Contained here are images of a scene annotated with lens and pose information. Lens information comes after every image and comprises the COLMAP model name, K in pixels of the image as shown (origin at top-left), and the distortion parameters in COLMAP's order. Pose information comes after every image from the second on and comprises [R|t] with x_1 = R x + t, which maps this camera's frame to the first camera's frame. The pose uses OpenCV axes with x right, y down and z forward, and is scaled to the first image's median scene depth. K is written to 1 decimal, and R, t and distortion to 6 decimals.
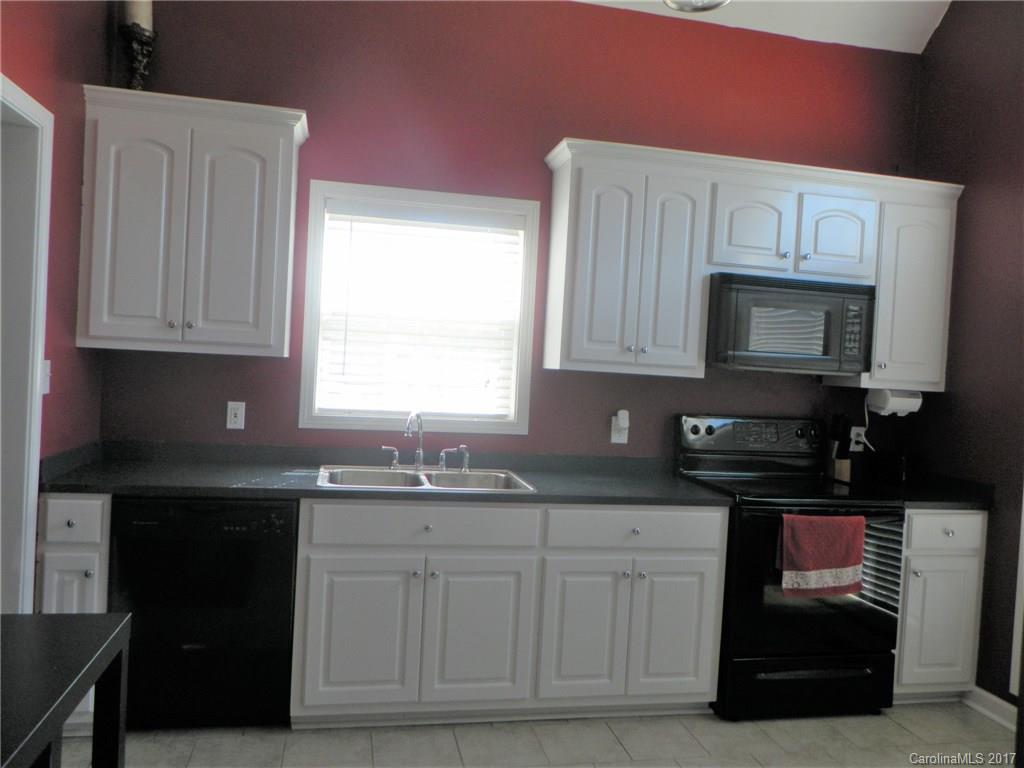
lens RADIAL K [[777.3, 0, 511.3], [0, 777.3, 378.7], [0, 0, 1]] dist [-0.003794, -0.002233]
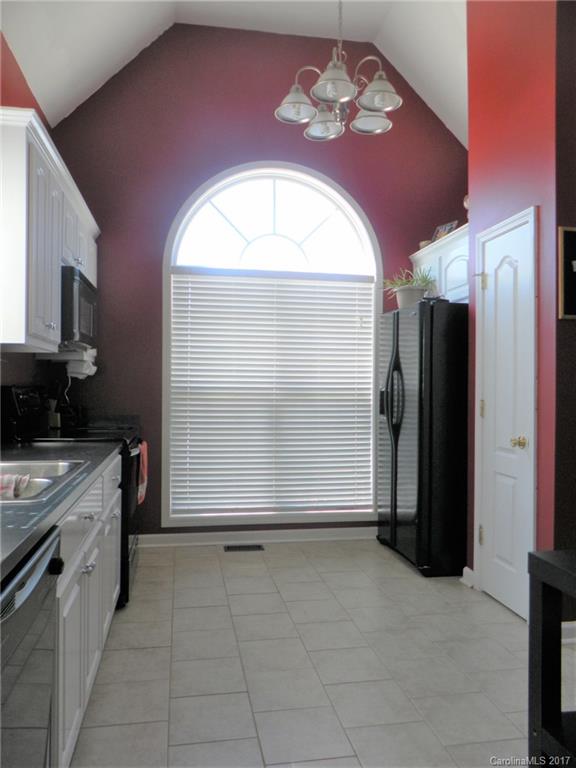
lens RADIAL K [[582.9, 0, 286.8], [0, 582.9, 382.8], [0, 0, 1]] dist [-0.003794, -0.002233]
pose [[0.034390, -0.054995, 0.997894, -0.586240], [0.025841, 0.998200, 0.054121, 0.005877], [-0.999074, 0.023925, 0.035750, 0.575426]]
